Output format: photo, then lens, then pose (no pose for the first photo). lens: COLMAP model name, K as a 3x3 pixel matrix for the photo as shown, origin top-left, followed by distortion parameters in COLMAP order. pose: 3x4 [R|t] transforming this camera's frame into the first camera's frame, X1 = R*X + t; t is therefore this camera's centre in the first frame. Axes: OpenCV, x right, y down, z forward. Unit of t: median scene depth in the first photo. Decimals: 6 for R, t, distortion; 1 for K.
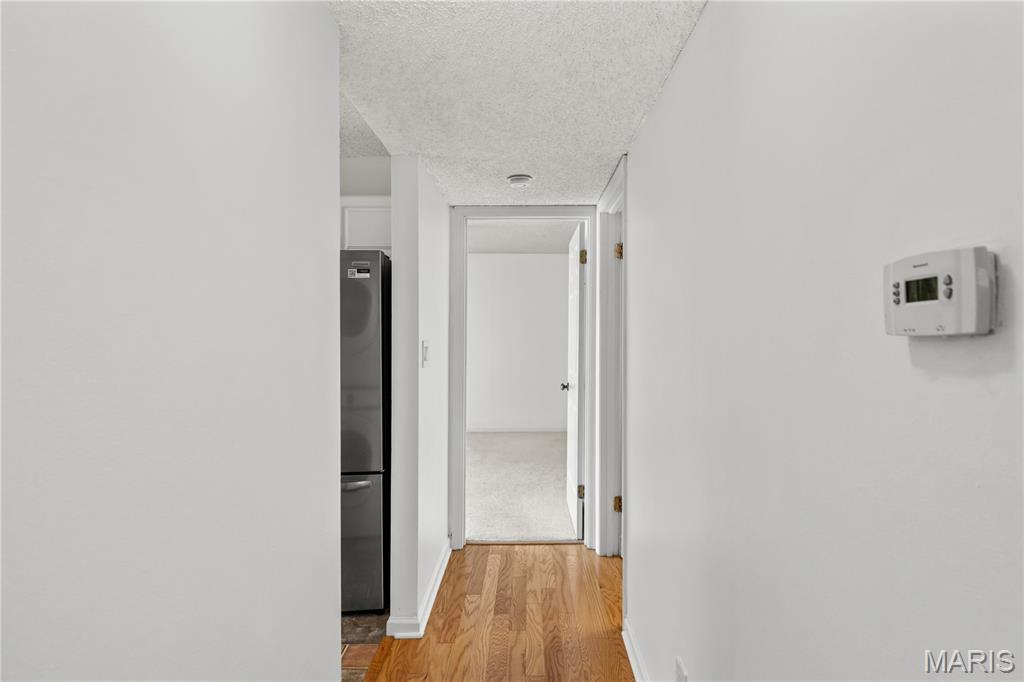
lens RADIAL K [[501.5, 0, 513.4], [0, 501.5, 334.3], [0, 0, 1]] dist [-0.000926, -0.000736]
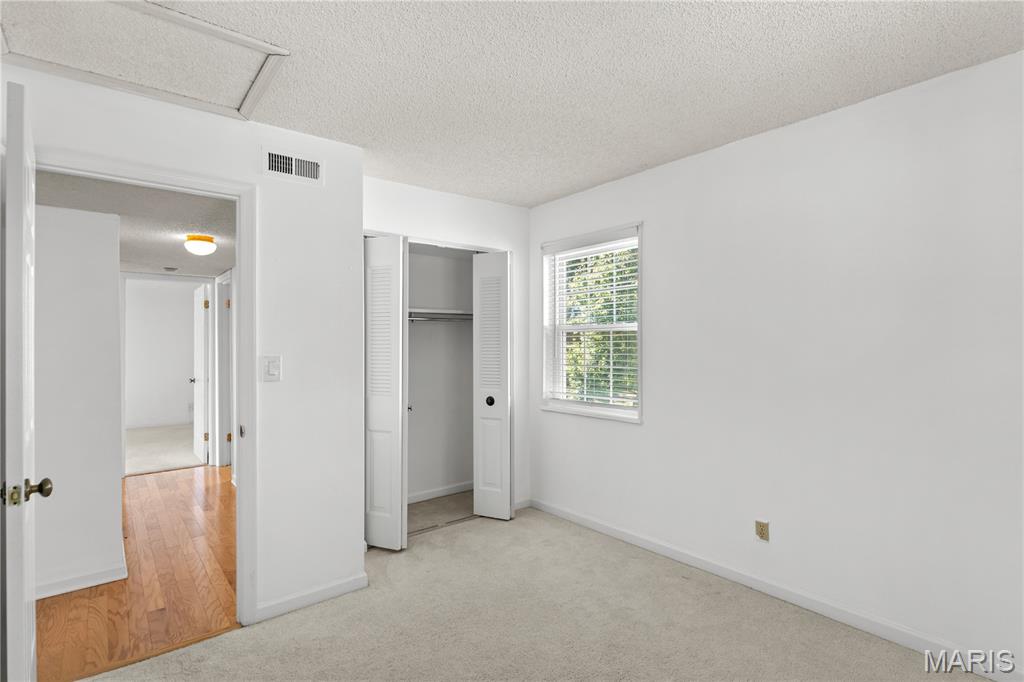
lens RADIAL K [[501.5, 0, 513.4], [0, 501.5, 334.3], [0, 0, 1]] dist [-0.000926, -0.000736]
pose [[0.760728, -0.005075, 0.649051, -0.193808], [0.020929, 0.999641, -0.016714, 0.008634], [-0.648734, 0.026298, 0.760561, -1.093570]]
